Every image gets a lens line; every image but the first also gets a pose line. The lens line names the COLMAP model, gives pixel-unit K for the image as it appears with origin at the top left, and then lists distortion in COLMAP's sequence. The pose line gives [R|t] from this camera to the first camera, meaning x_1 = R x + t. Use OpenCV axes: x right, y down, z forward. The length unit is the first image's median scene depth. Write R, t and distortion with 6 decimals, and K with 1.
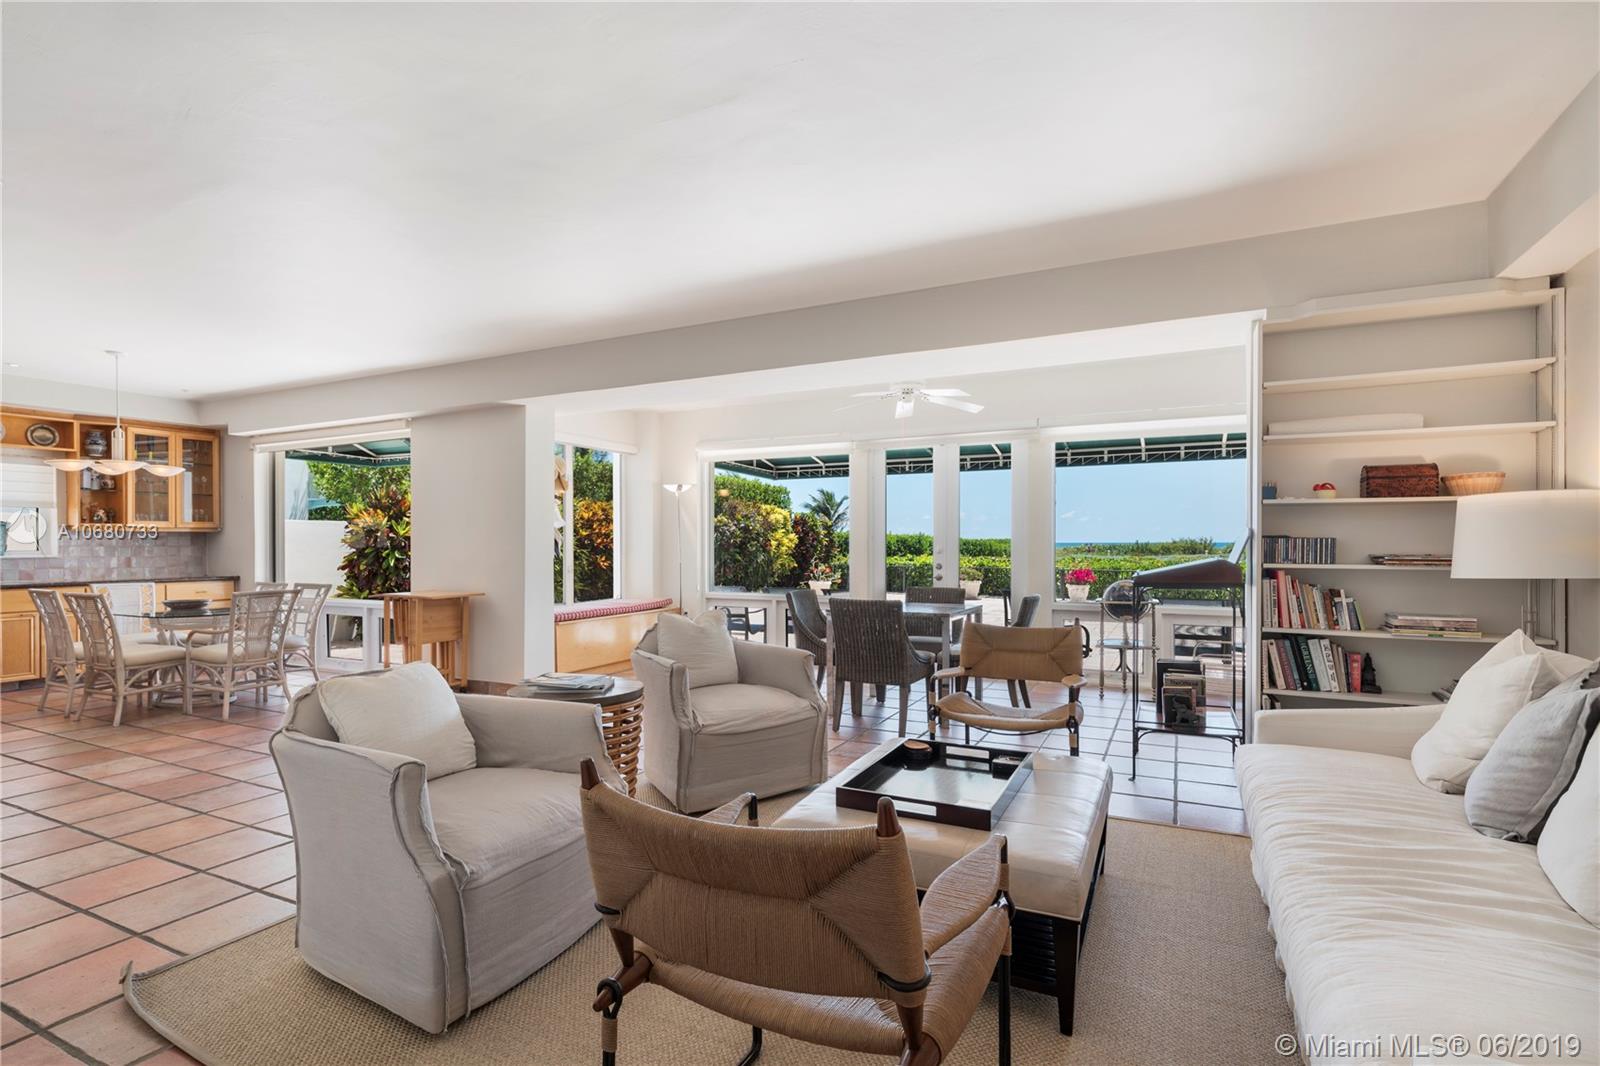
lens RADIAL K [[769.1, 0, 805.7], [0, 769.1, 543.1], [0, 0, 1]] dist [0.002121, -0.000262]
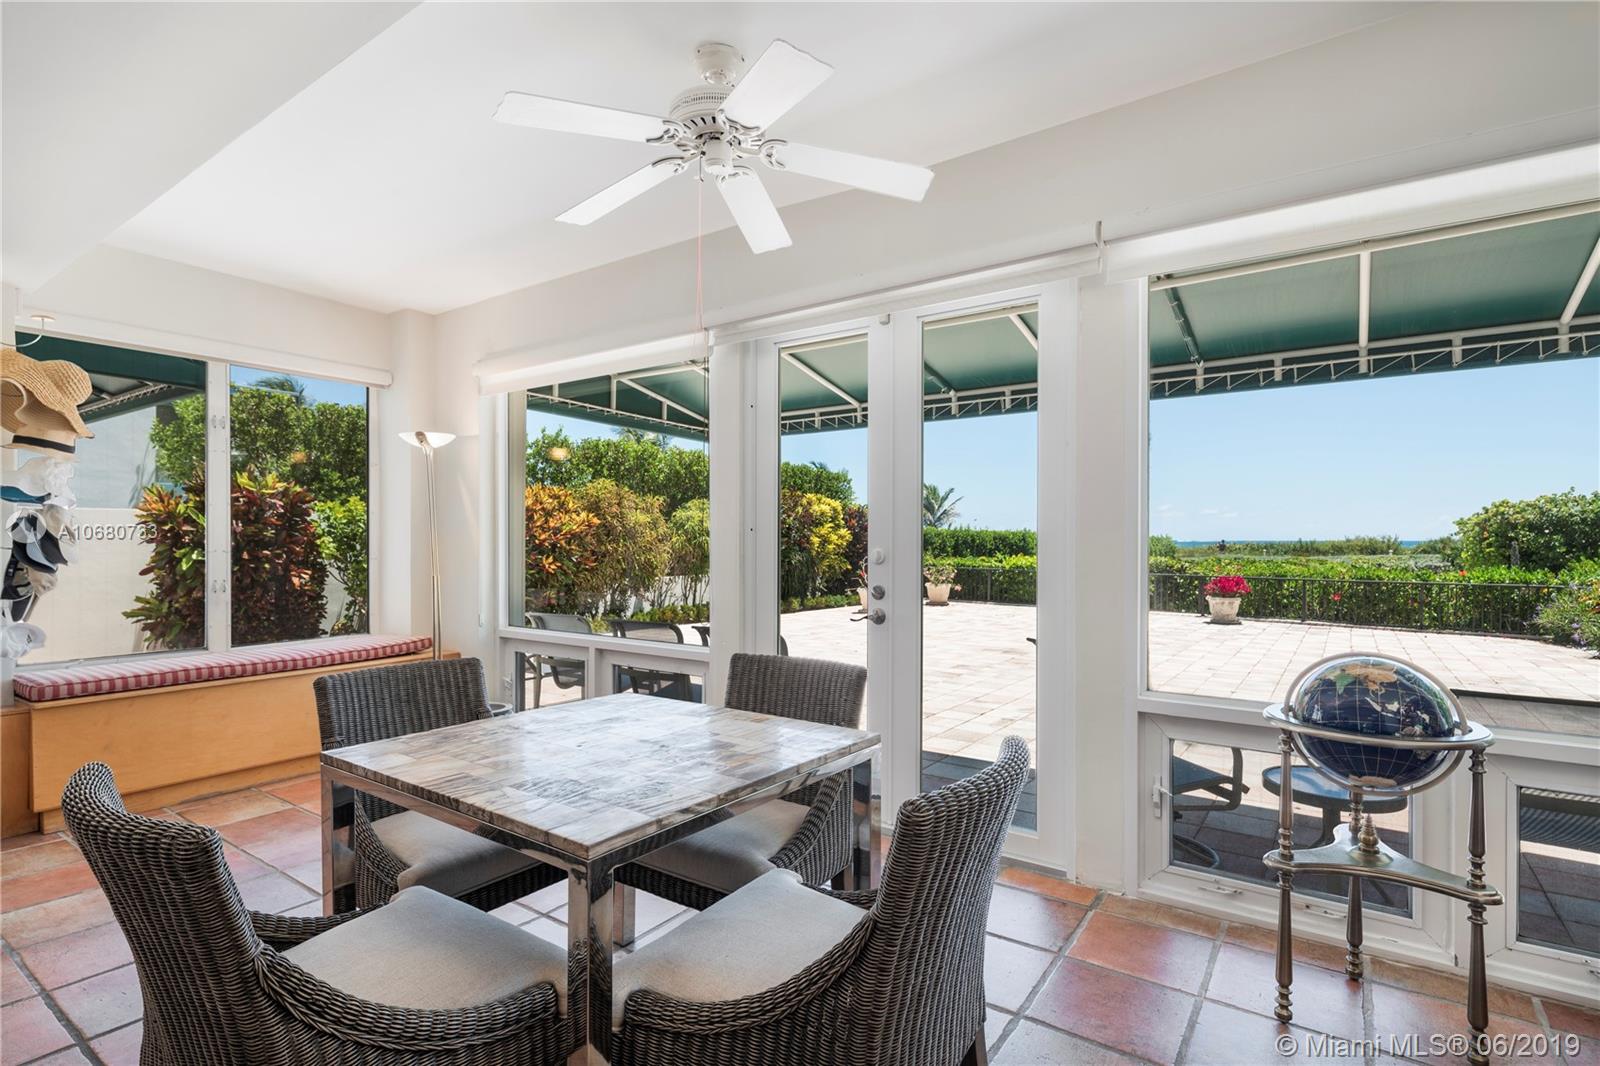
lens RADIAL K [[769.1, 0, 787.9], [0, 769.1, 537.6], [0, 0, 1]] dist [0.002121, -0.000262]
pose [[0.984321, 0.001977, -0.176376, 0.074106], [-0.002580, 0.999992, -0.003194, -0.000115], [0.176368, 0.003599, 0.984318, 0.203327]]
